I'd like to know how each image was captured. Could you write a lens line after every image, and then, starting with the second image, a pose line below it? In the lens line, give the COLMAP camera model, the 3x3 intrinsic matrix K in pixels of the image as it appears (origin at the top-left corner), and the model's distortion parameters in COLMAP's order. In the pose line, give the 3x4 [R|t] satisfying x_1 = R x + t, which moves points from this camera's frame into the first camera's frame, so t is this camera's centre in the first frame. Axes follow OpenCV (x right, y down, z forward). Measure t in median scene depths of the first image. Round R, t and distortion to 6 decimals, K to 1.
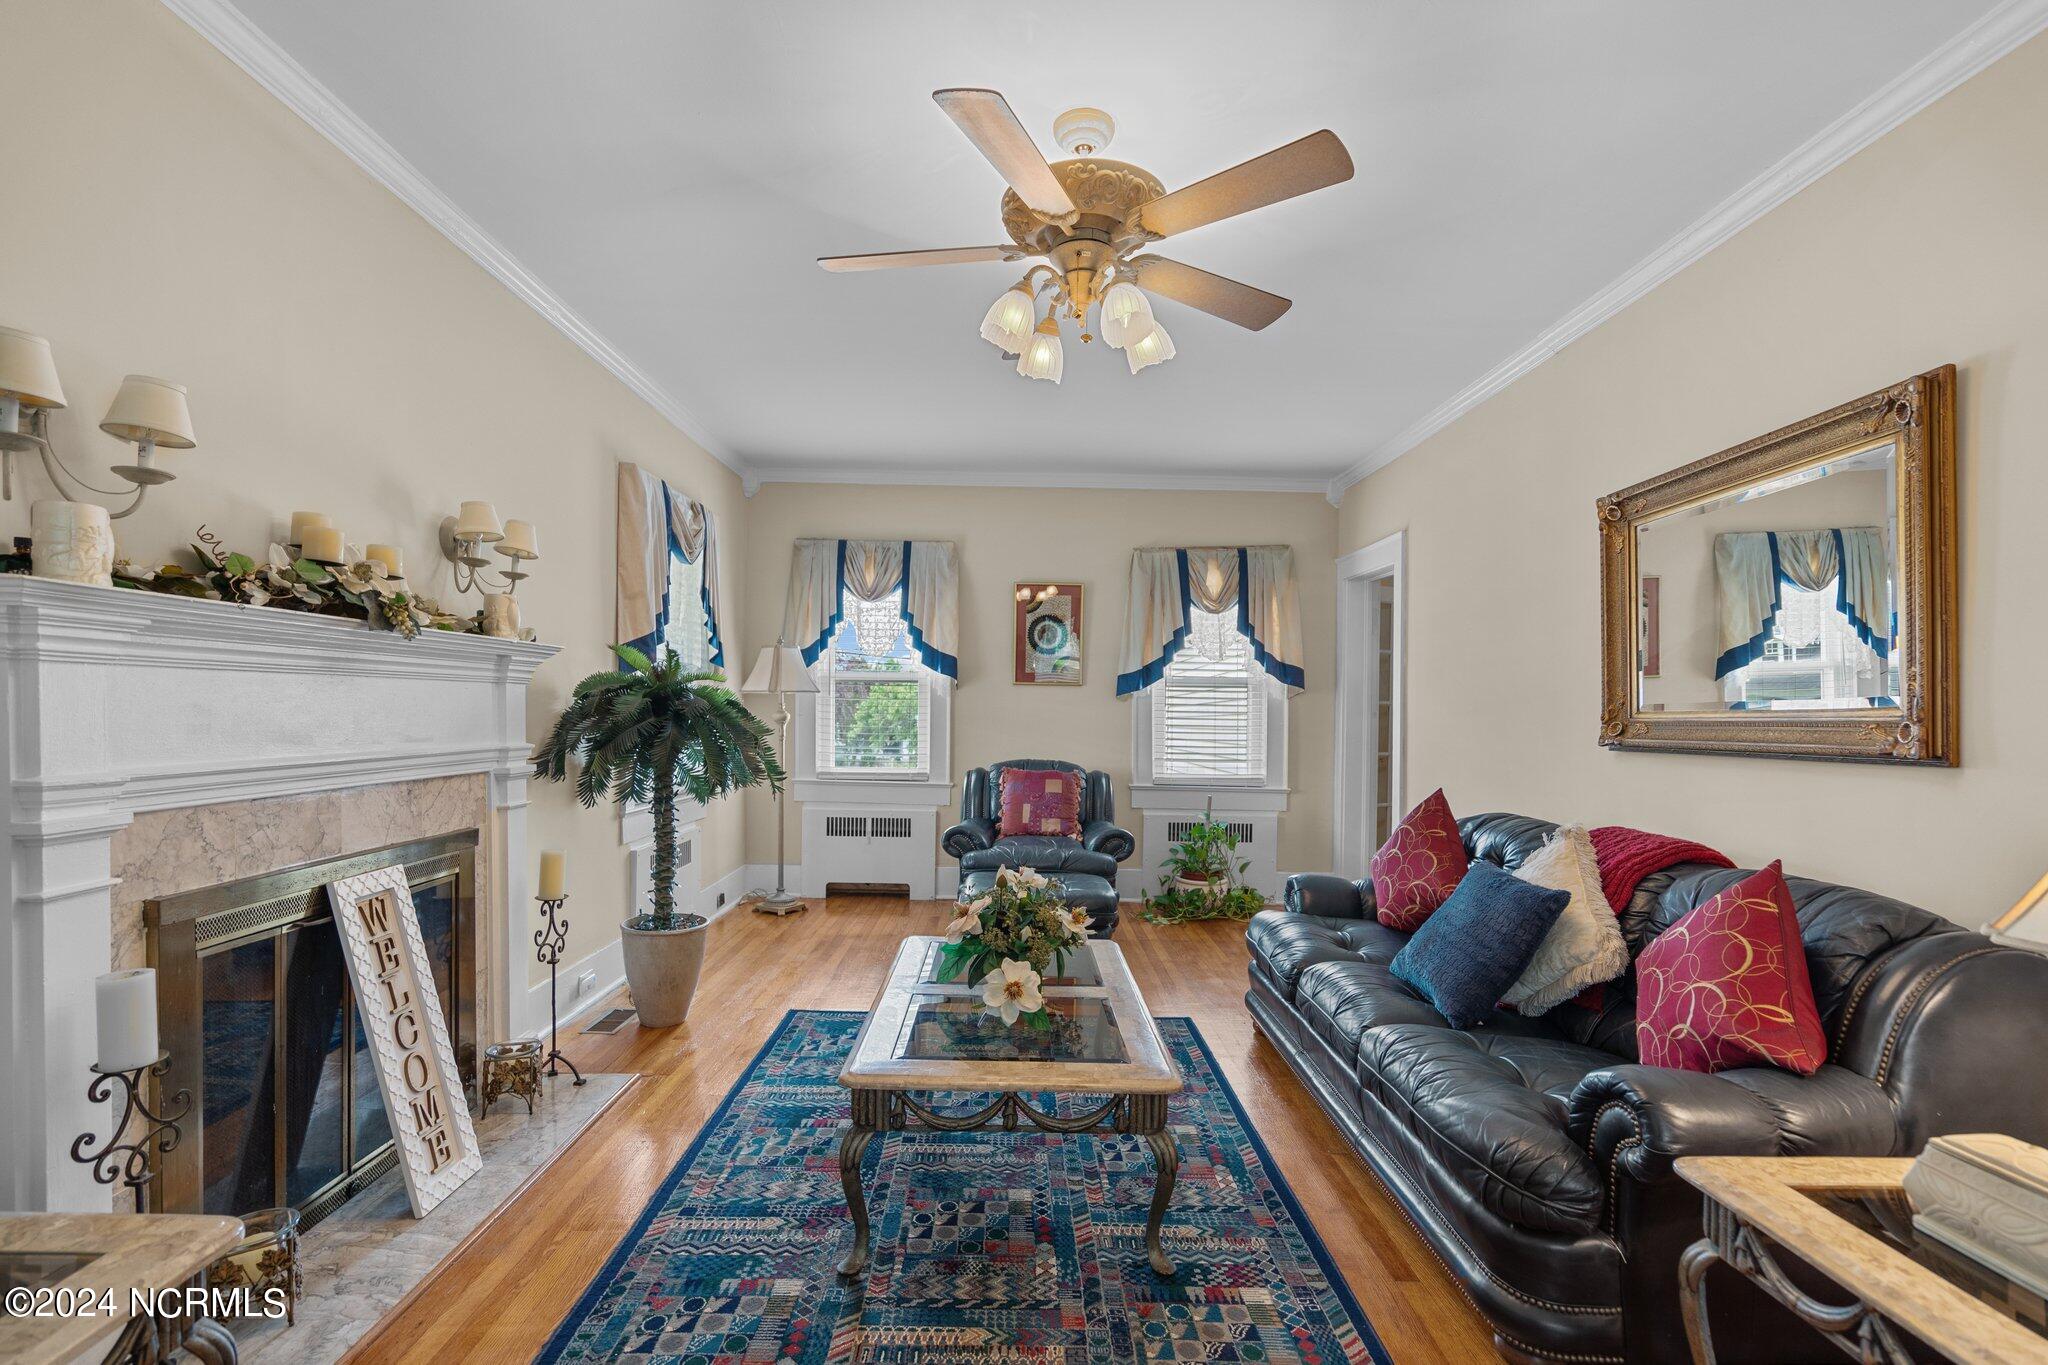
lens RADIAL K [[944.5, 0, 1020.9], [0, 944.5, 698.1], [0, 0, 1]] dist [-0.000644, -0.000980]
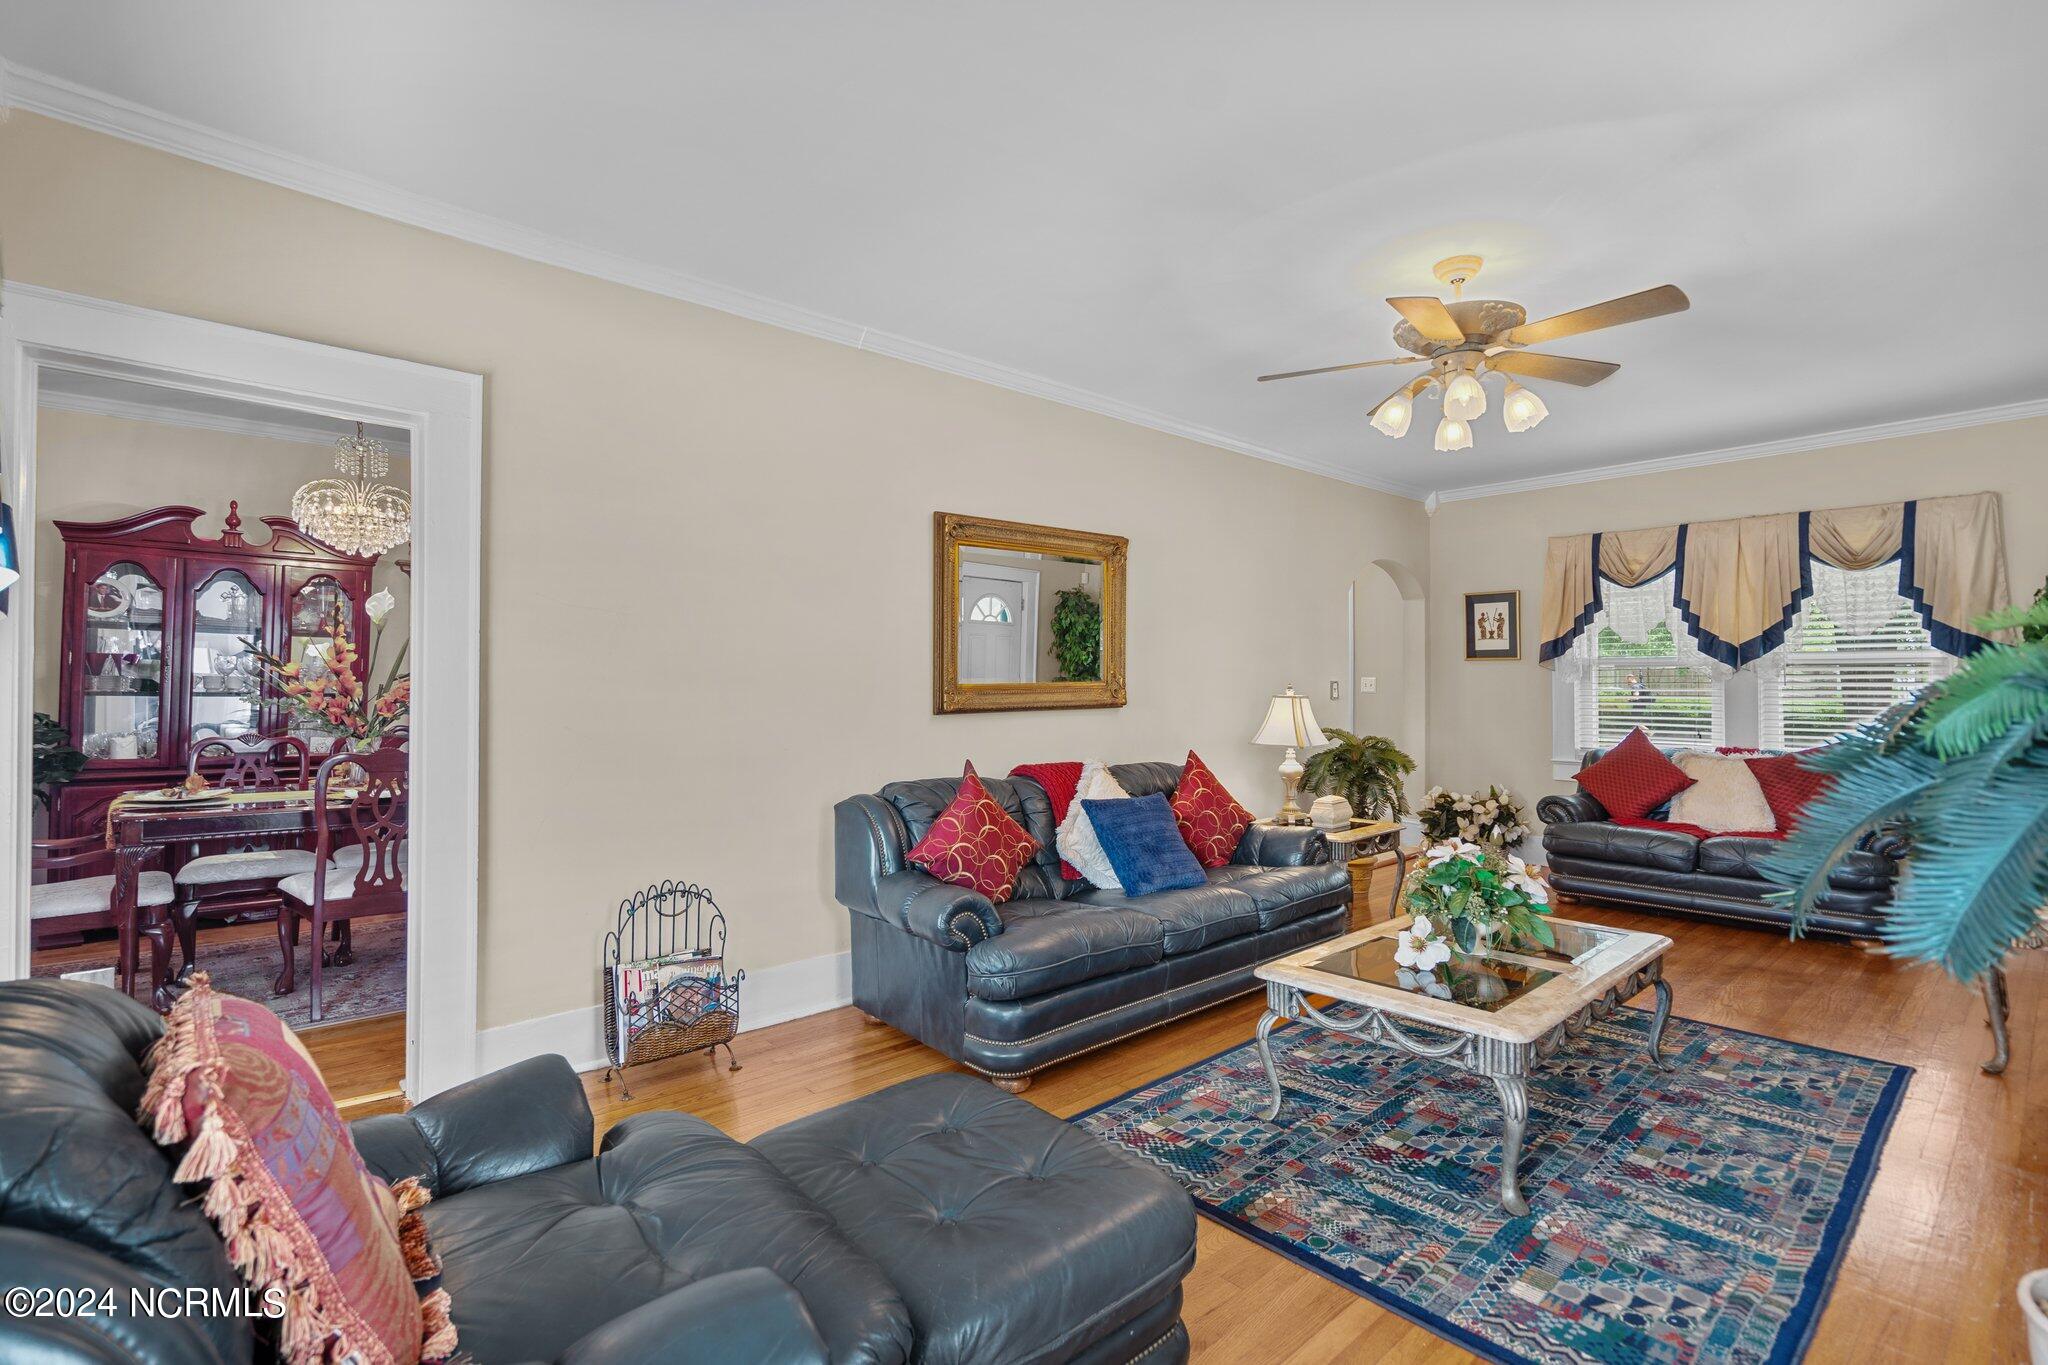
lens RADIAL K [[944.5, 0, 1027.5], [0, 944.5, 679.5], [0, 0, 1]] dist [-0.000644, -0.000980]
pose [[-0.666516, -0.009396, 0.745432, -0.475919], [-0.017870, 0.999835, -0.003376, 0.012019], [-0.745277, -0.015571, -0.666574, 2.127297]]
